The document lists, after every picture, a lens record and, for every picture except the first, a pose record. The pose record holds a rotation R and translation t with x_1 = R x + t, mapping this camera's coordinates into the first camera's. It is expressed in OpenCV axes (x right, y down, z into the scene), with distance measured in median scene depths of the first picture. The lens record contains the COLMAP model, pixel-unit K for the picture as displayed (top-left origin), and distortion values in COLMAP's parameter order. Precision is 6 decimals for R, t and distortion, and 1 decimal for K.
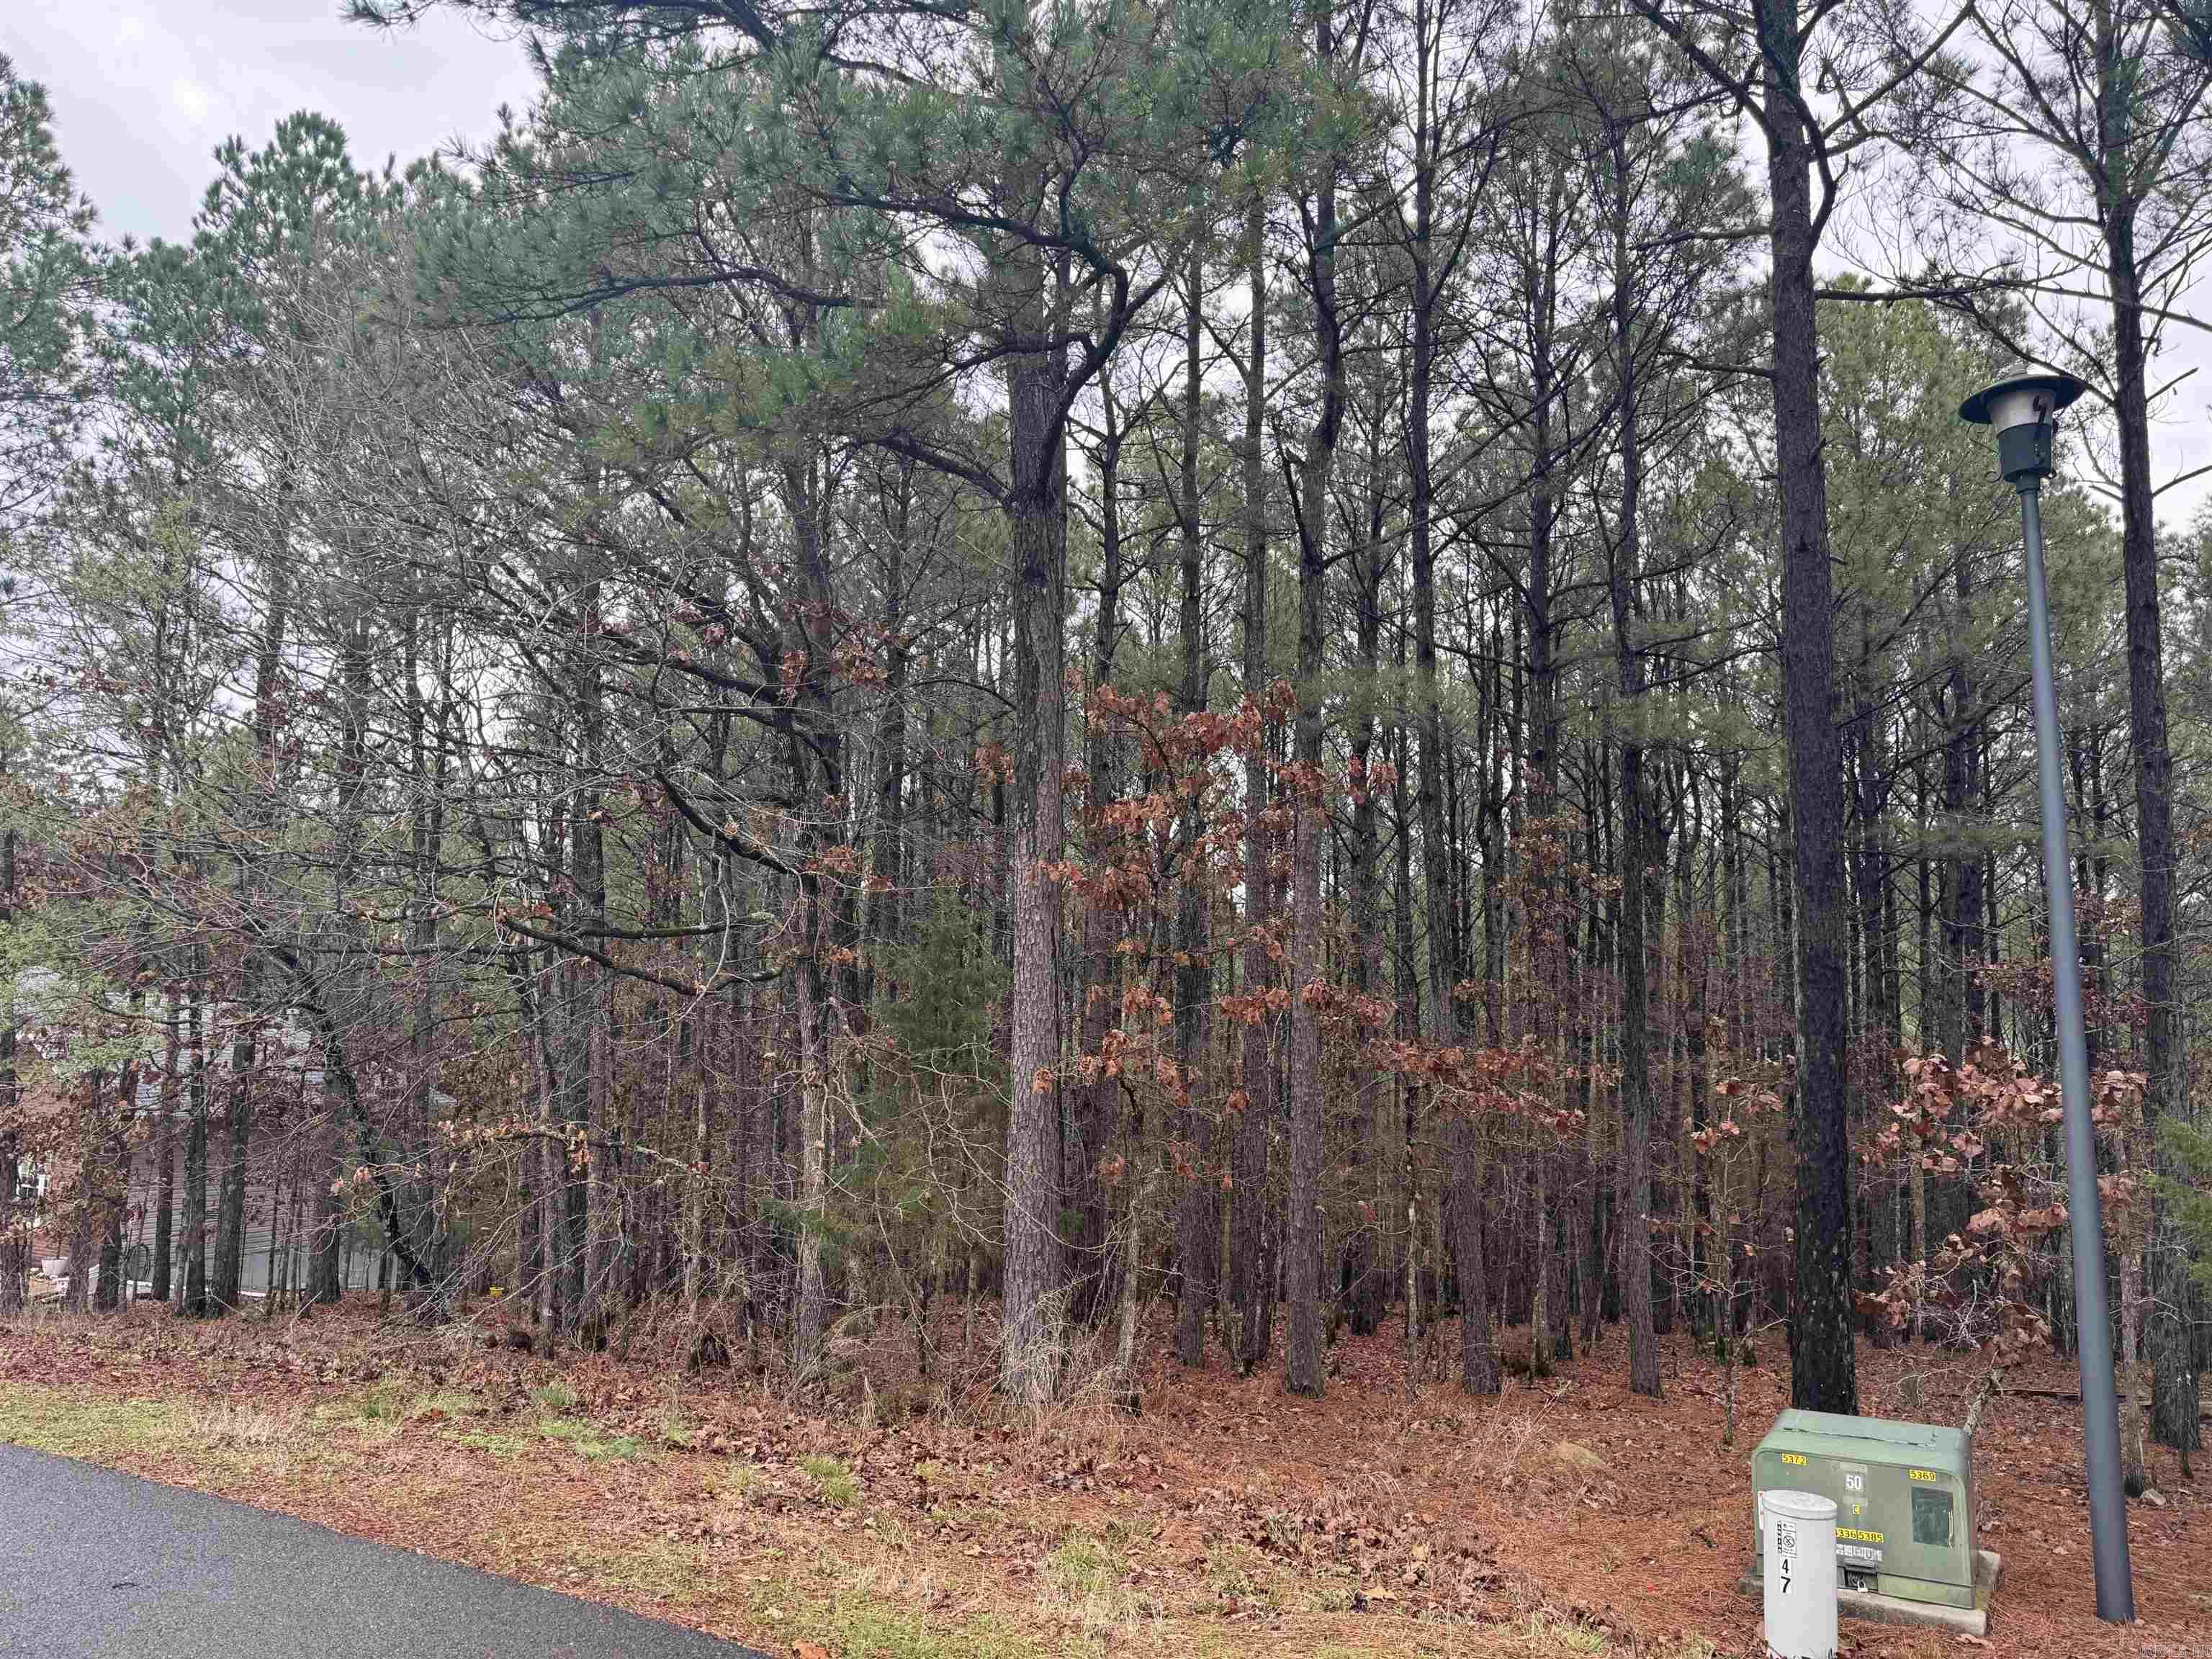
lens RADIAL K [[1591.8, 0, 1110.3], [0, 1591.8, 807.3], [0, 0, 1]] dist [0.085665, -0.071125]
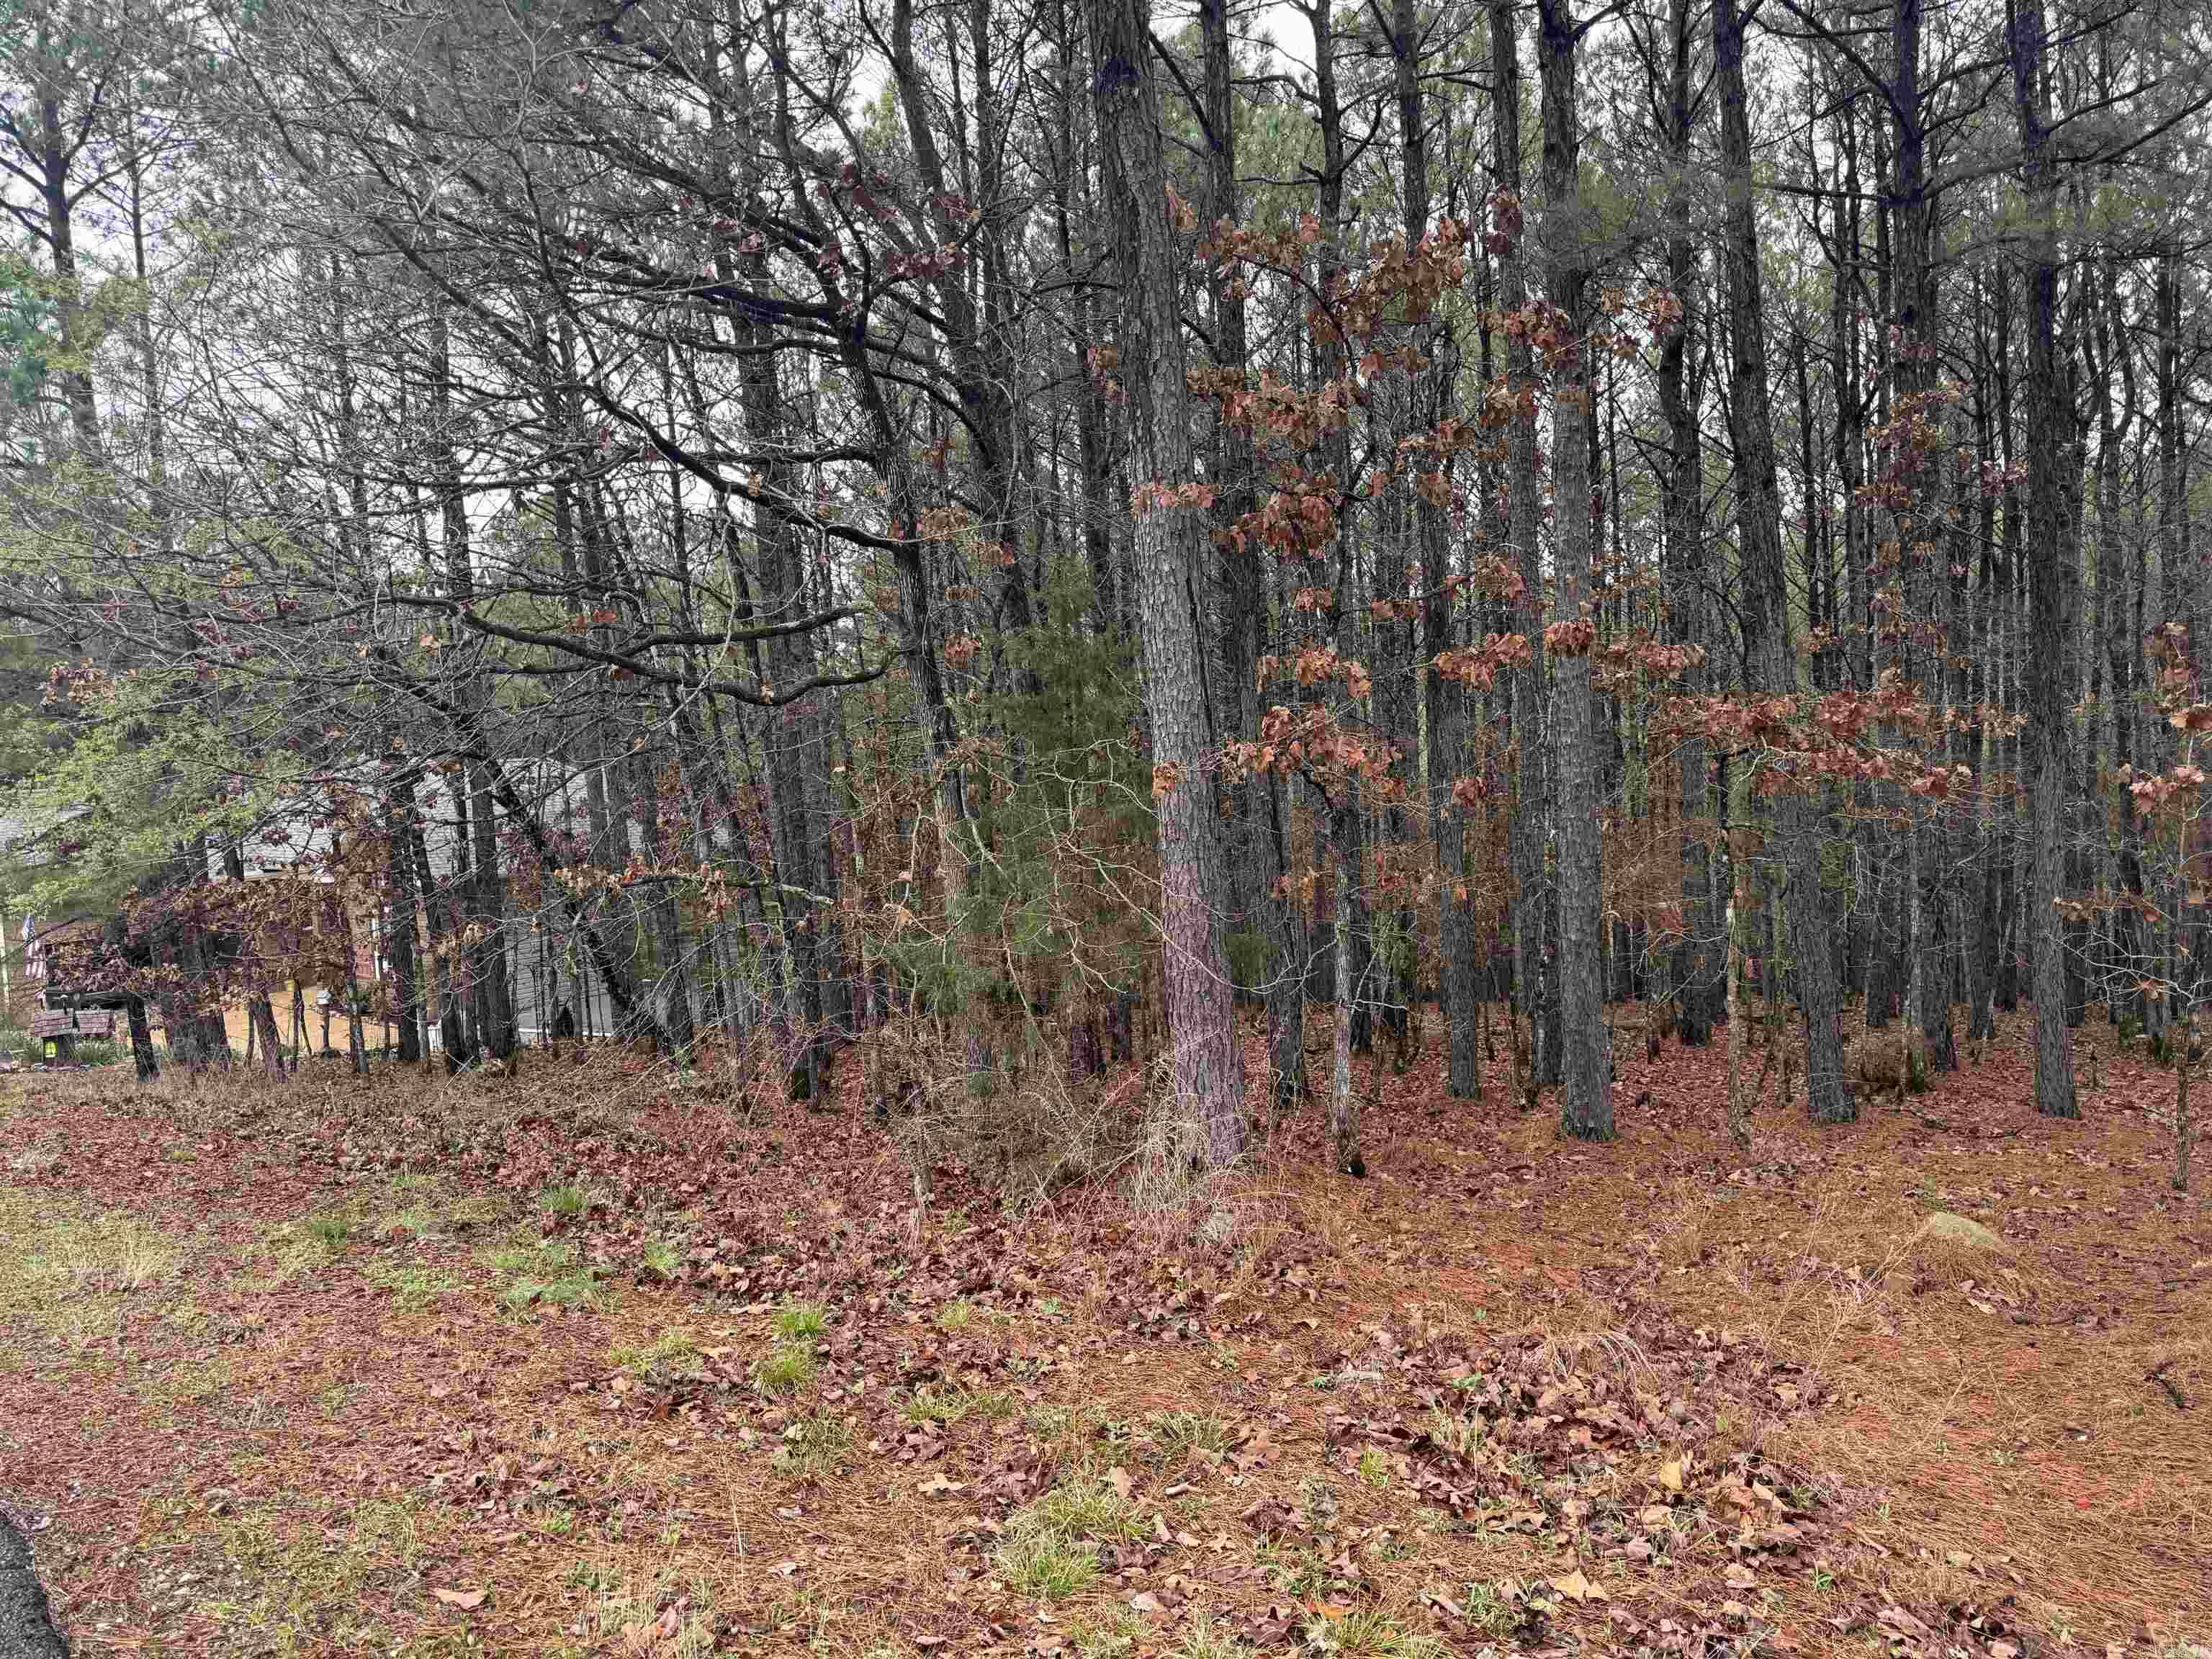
lens RADIAL K [[1567.9, 0, 1112.2], [0, 1567.9, 840.8], [0, 0, 1]] dist [0.103555, -0.136019]
pose [[0.975148, -0.063803, -0.212169, 0.050885], [0.103750, 0.977652, 0.182846, 0.038080], [0.195762, -0.200314, 0.959975, 0.171338]]
